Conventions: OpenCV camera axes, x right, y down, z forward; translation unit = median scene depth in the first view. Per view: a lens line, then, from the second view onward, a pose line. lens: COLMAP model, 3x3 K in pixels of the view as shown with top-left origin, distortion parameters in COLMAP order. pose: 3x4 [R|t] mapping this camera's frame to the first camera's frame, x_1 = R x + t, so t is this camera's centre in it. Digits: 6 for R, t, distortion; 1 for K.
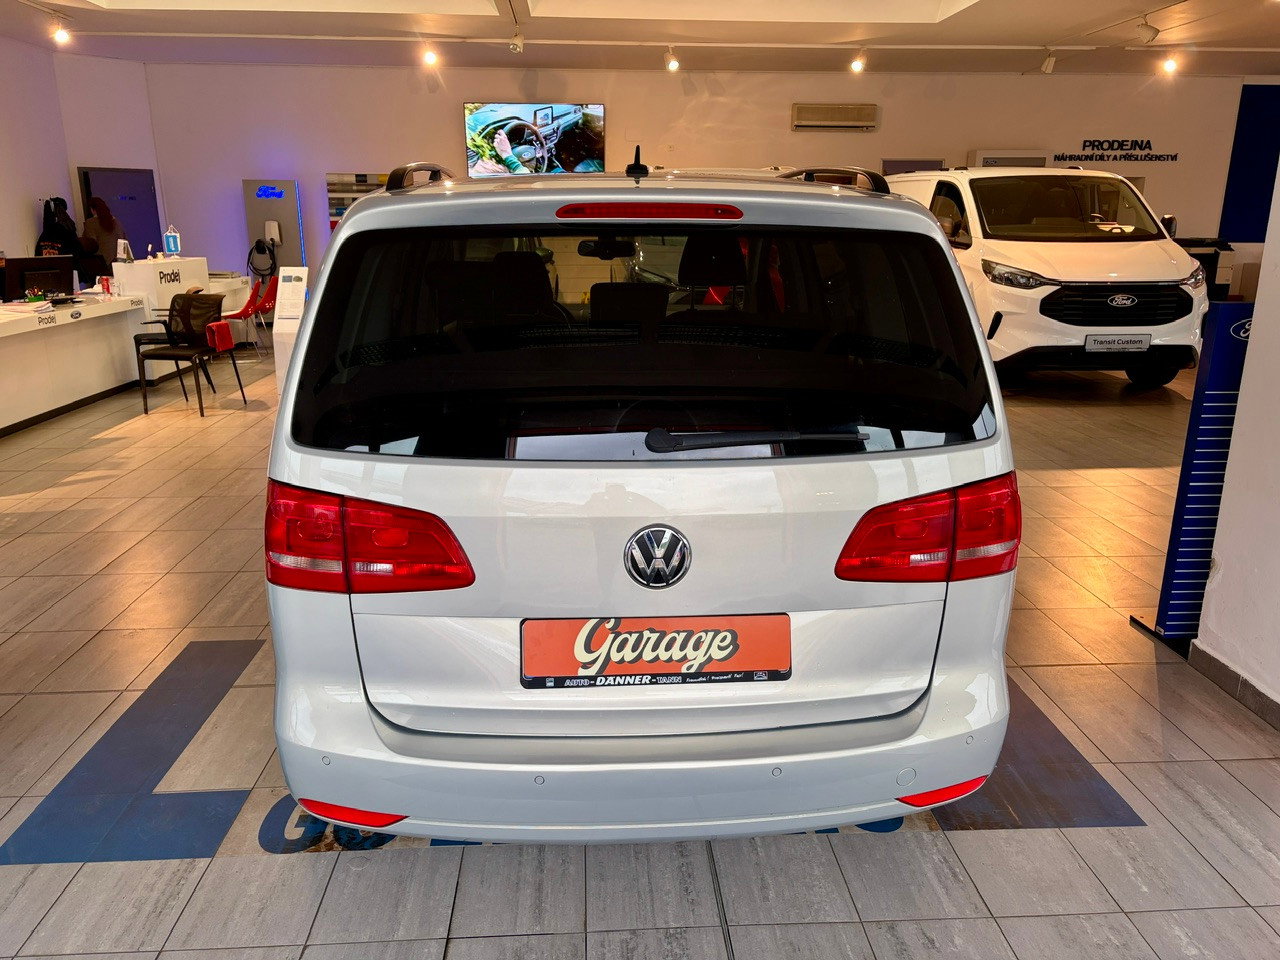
lens RADIAL K [[967.6, 0, 640.0], [0, 967.6, 480.0], [0, 0, 1]] dist [0.065439, -0.086730]
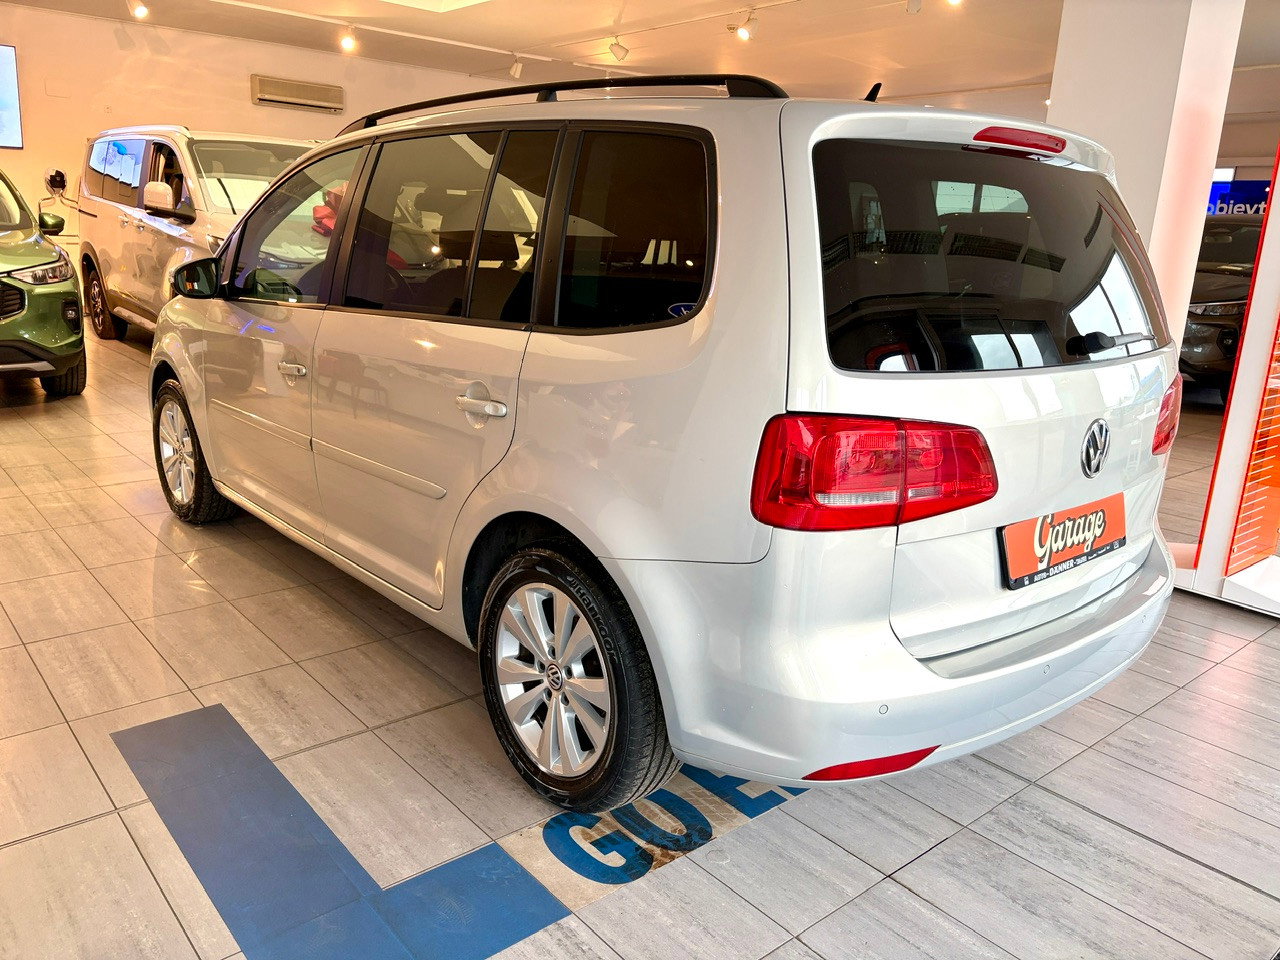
lens RADIAL K [[967.6, 0, 640.0], [0, 967.6, 480.0], [0, 0, 1]] dist [0.065439, -0.086730]
pose [[0.796807, -0.118493, 0.592501, -0.774598], [0.118272, 0.992200, 0.039374, 0.006574], [-0.592545, 0.038703, 0.804607, 0.291424]]
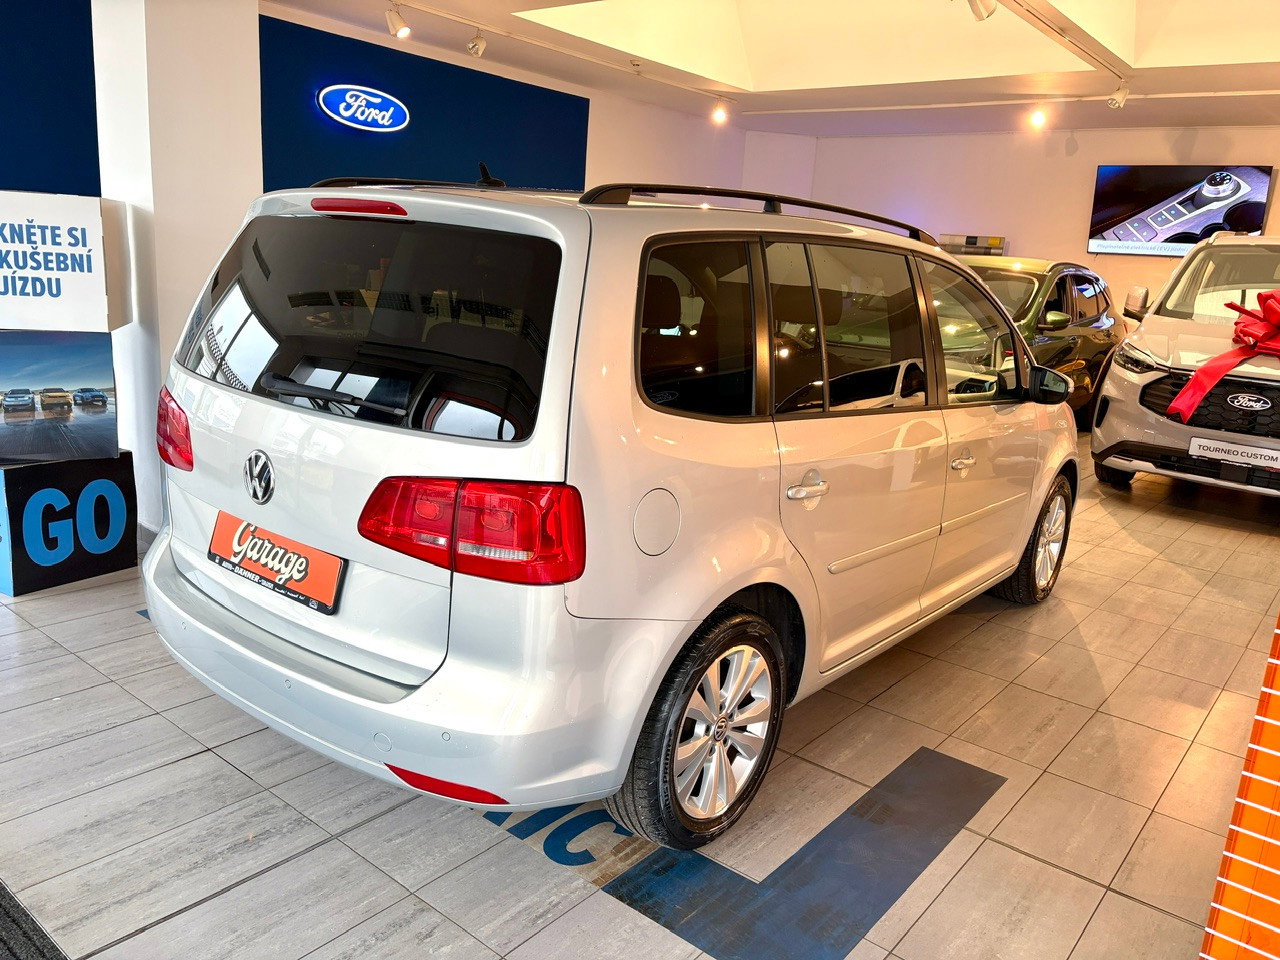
lens RADIAL K [[967.6, 0, 640.0], [0, 967.6, 480.0], [0, 0, 1]] dist [0.065439, -0.086730]
pose [[0.736213, 0.207228, -0.644241, 0.843401], [-0.250444, 0.967806, 0.025110, -0.049518], [0.628703, 0.142860, 0.764410, 0.258310]]
